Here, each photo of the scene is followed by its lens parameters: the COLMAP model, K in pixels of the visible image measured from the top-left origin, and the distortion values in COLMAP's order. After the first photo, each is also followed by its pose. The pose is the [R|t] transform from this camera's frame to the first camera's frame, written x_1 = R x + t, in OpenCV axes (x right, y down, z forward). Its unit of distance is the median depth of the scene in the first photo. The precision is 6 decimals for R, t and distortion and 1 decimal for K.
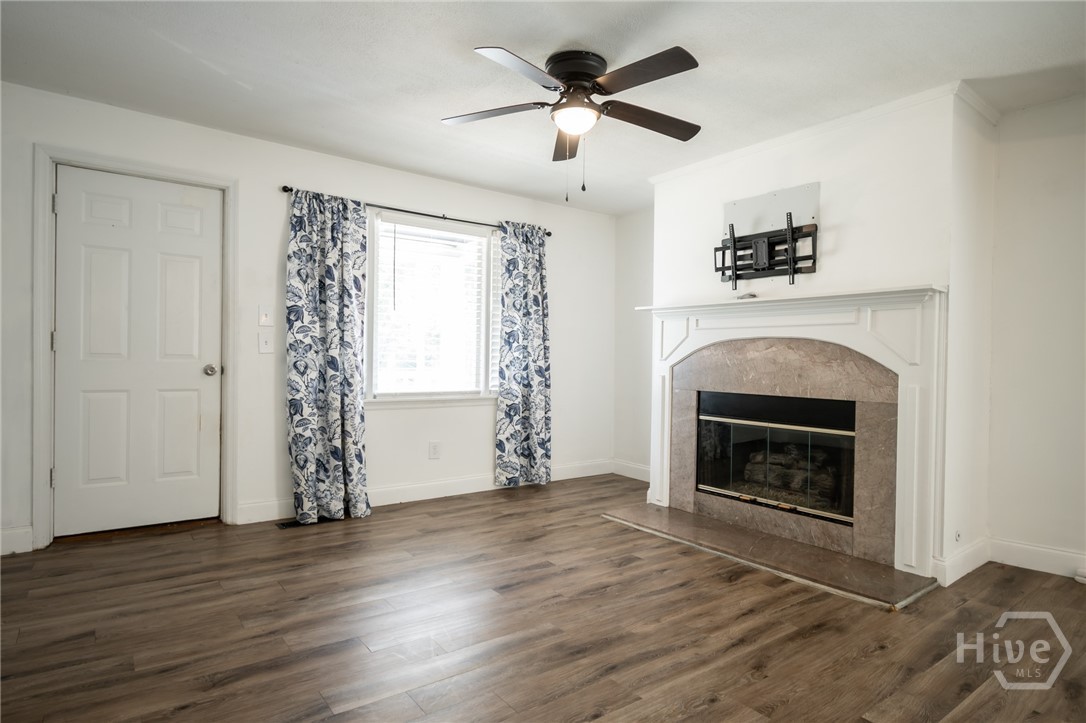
lens RADIAL K [[609.1, 0, 541.8], [0, 609.1, 359.9], [0, 0, 1]] dist [0.013152, -0.006689]
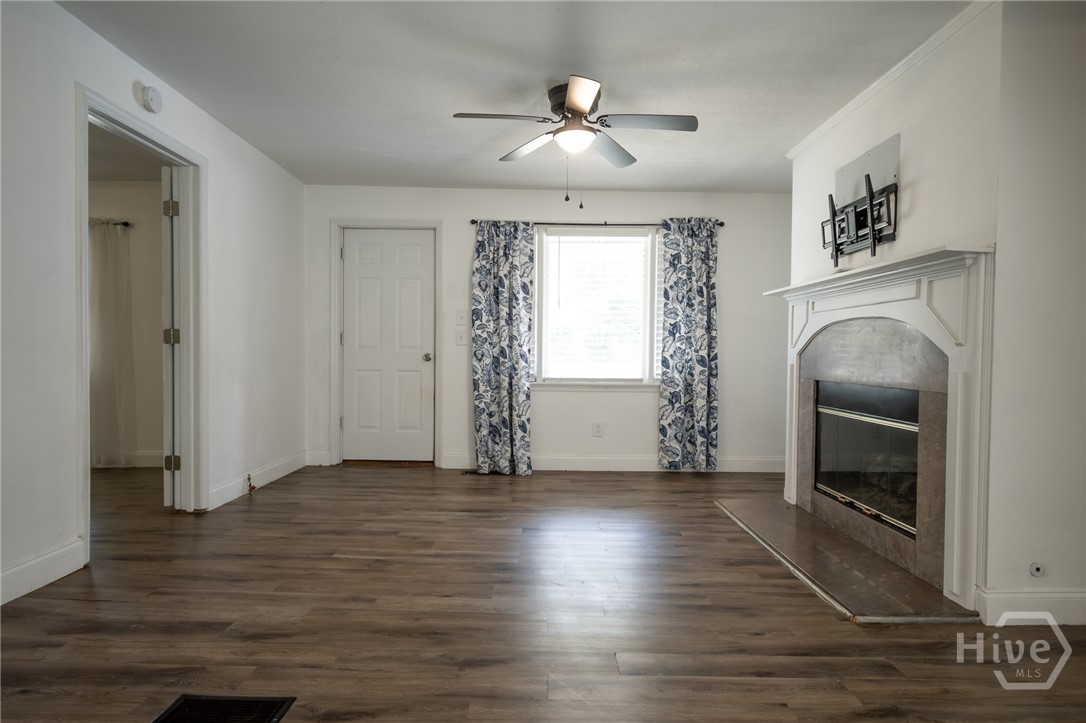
lens RADIAL K [[609.1, 0, 548.5], [0, 609.1, 369.6], [0, 0, 1]] dist [0.013152, -0.006689]
pose [[0.804991, 0.009933, -0.593204, 0.512428], [-0.000489, 0.999871, 0.016079, 0.021685], [0.593287, -0.012654, 0.804892, 0.023827]]
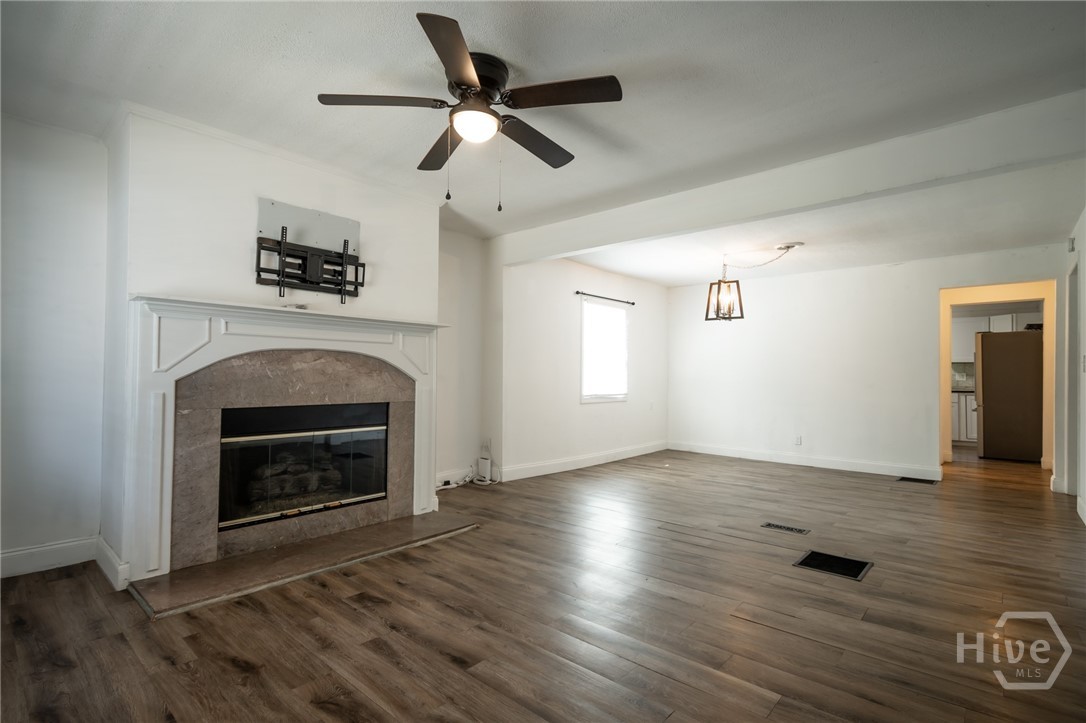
lens RADIAL K [[519.6, 0, 542.4], [0, 519.6, 364.5], [0, 0, 1]] dist [0.006483, -0.004182]
pose [[-0.197885, 0.002408, 0.980222, -0.553198], [-0.006680, 0.999970, -0.003805, -0.009829], [-0.980203, -0.007301, -0.197863, 0.765104]]
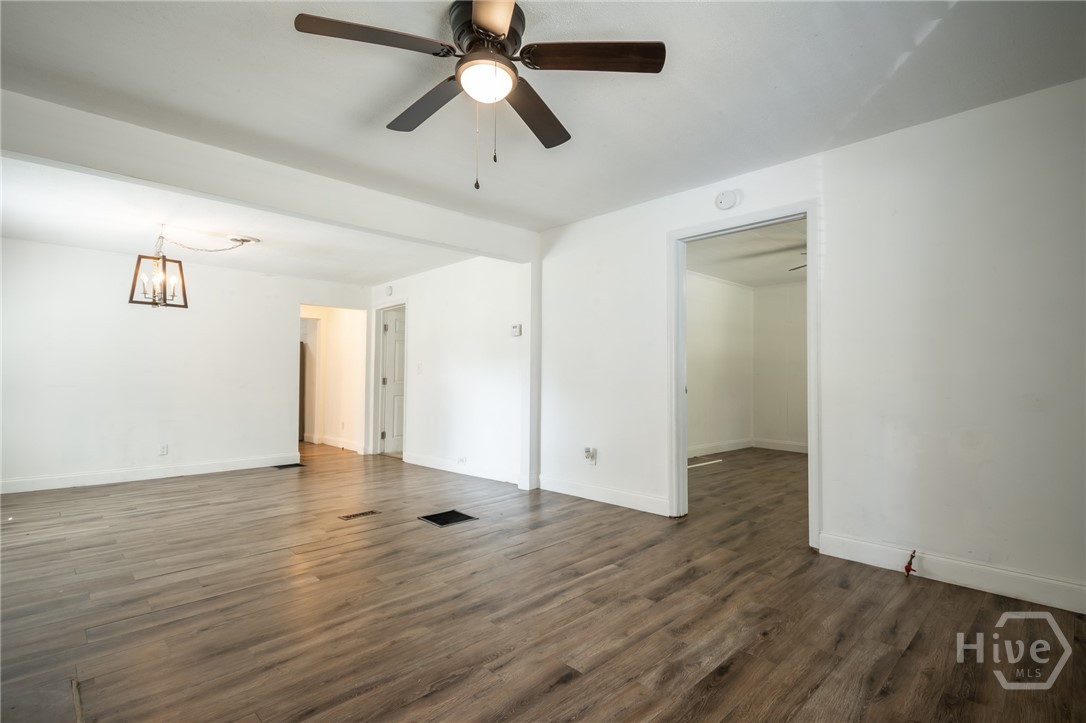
lens RADIAL K [[519.6, 0, 546.3], [0, 519.6, 372.3], [0, 0, 1]] dist [0.006483, -0.004182]
pose [[-0.990852, -0.019440, -0.133542, 0.043795], [-0.018468, 0.999793, -0.008517, -0.003093], [0.133680, -0.005973, -0.991007, 1.217463]]
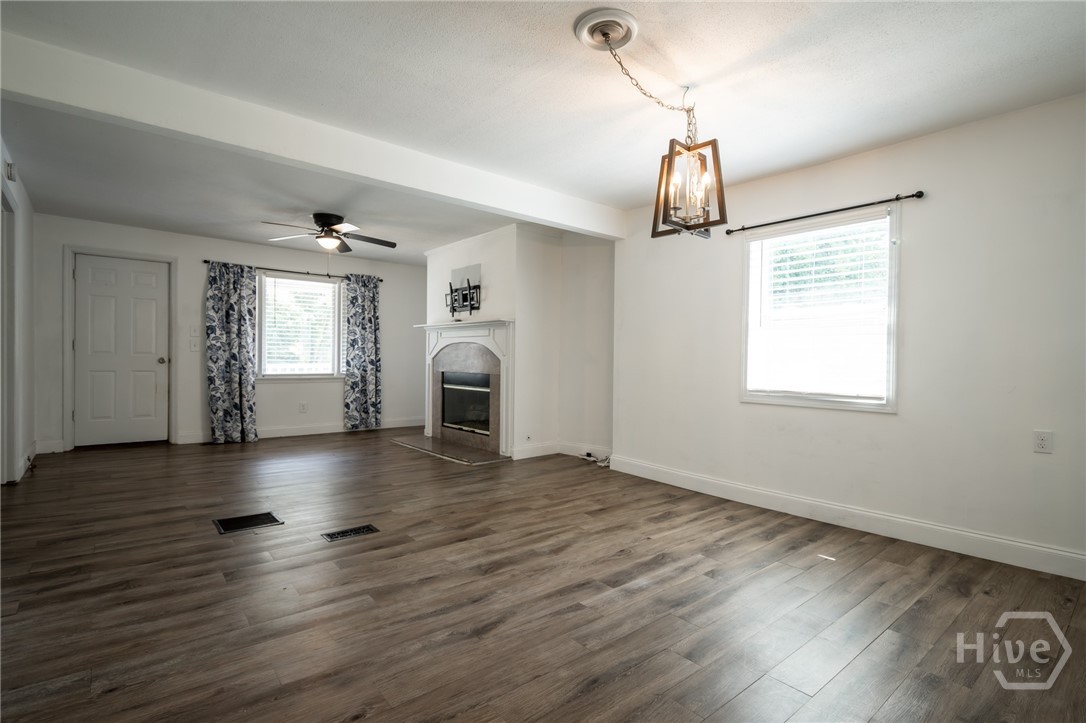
lens RADIAL K [[519.6, 0, 539.8], [0, 519.6, 362.7], [0, 0, 1]] dist [0.006483, -0.004182]
pose [[0.998626, -0.003642, 0.052277, 0.501700], [0.003387, 0.999982, 0.004965, 0.018828], [-0.052295, -0.004781, 0.998620, -0.615951]]
